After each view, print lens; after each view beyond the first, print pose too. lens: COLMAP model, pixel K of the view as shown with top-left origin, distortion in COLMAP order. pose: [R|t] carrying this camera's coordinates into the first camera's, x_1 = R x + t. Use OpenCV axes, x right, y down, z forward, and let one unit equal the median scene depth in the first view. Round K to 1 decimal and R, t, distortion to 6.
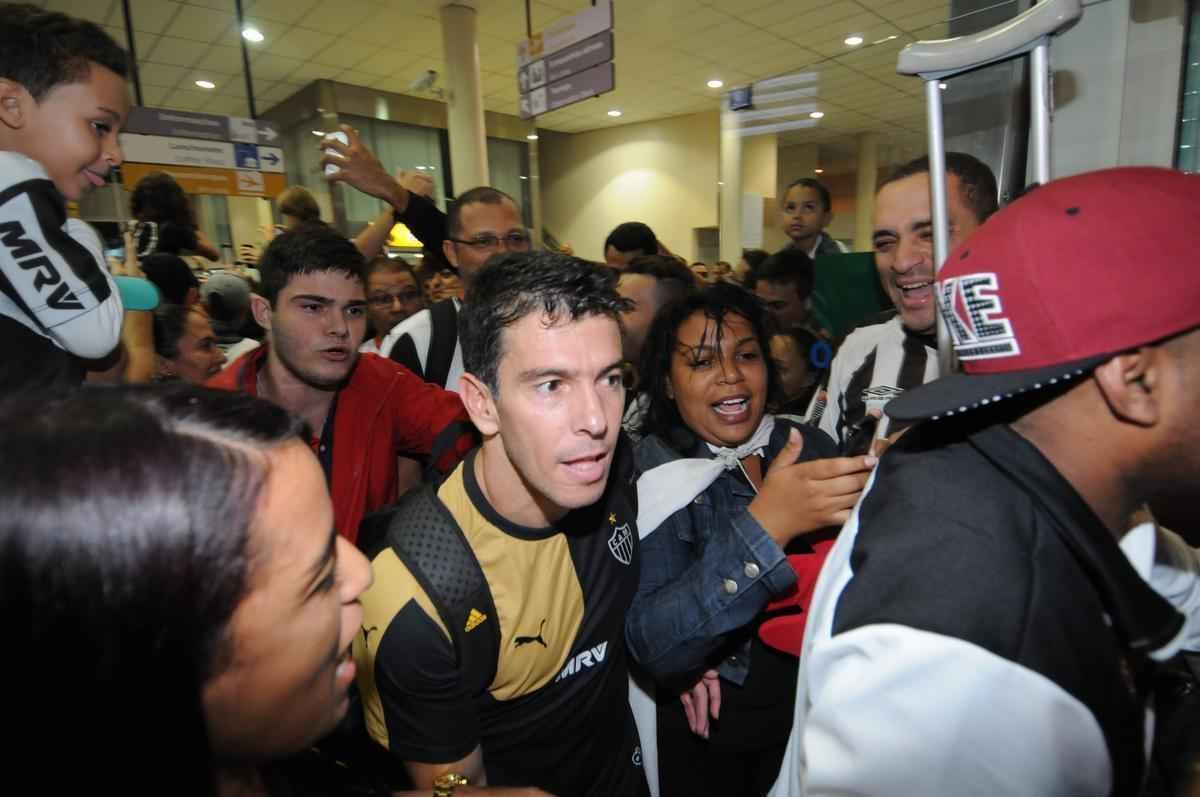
lens RADIAL K [[639.6, 0, 600.0], [0, 639.6, 398.5], [0, 0, 1]] dist [0.055222, -0.058410]
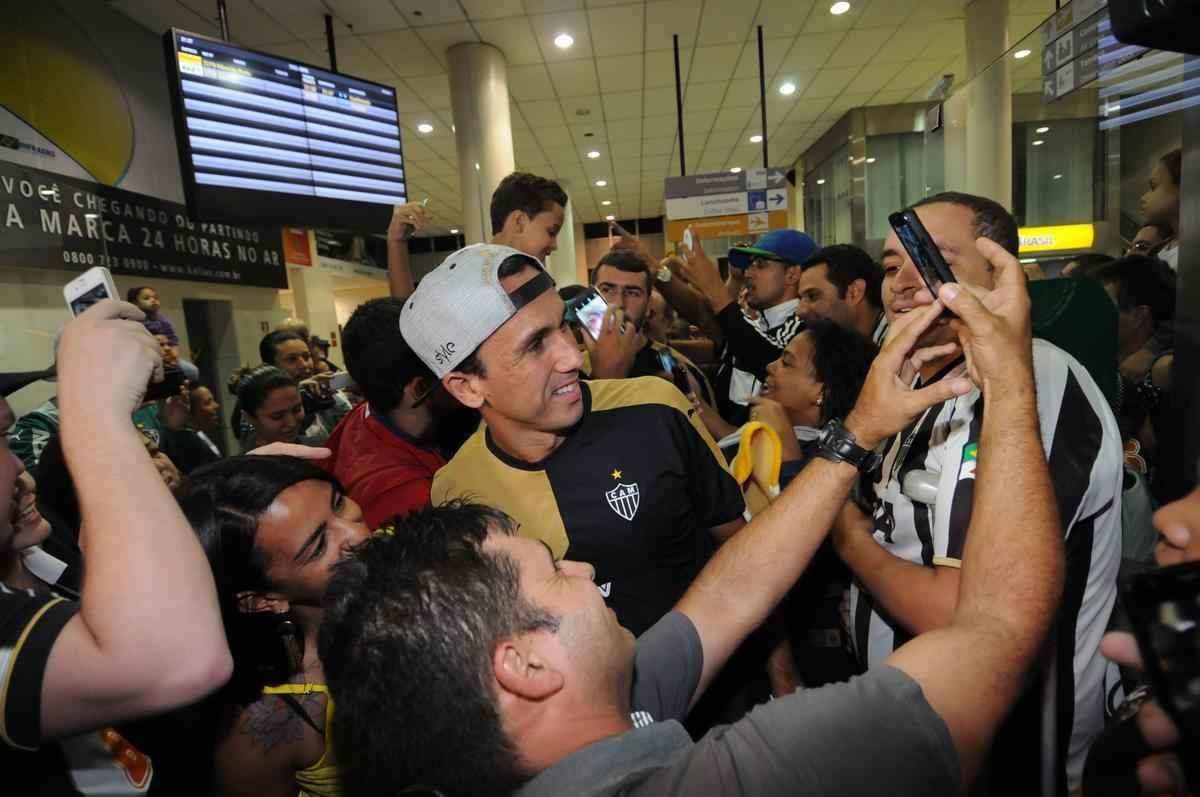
lens RADIAL K [[639.6, 0, 600.0], [0, 639.6, 398.5], [0, 0, 1]] dist [0.055222, -0.058410]
pose [[0.685449, 0.066081, -0.725116, 0.130049], [-0.079853, 0.996688, 0.015345, -0.004367], [0.723729, 0.047385, 0.688456, -0.009530]]
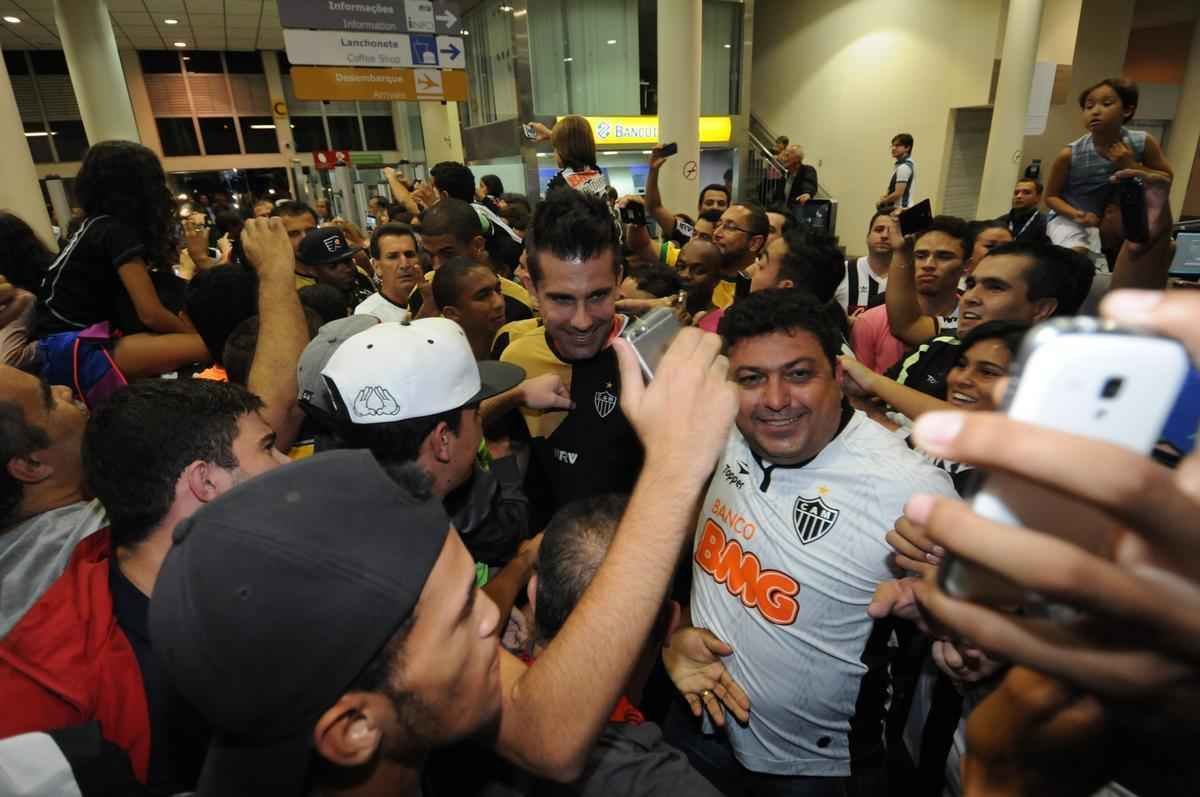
lens RADIAL K [[639.6, 0, 600.0], [0, 639.6, 398.5], [0, 0, 1]] dist [0.055222, -0.058410]
pose [[0.964110, 0.086882, -0.250887, -0.068205], [-0.042110, 0.983021, 0.178598, -0.081236], [0.262144, -0.161623, 0.951398, 0.170647]]
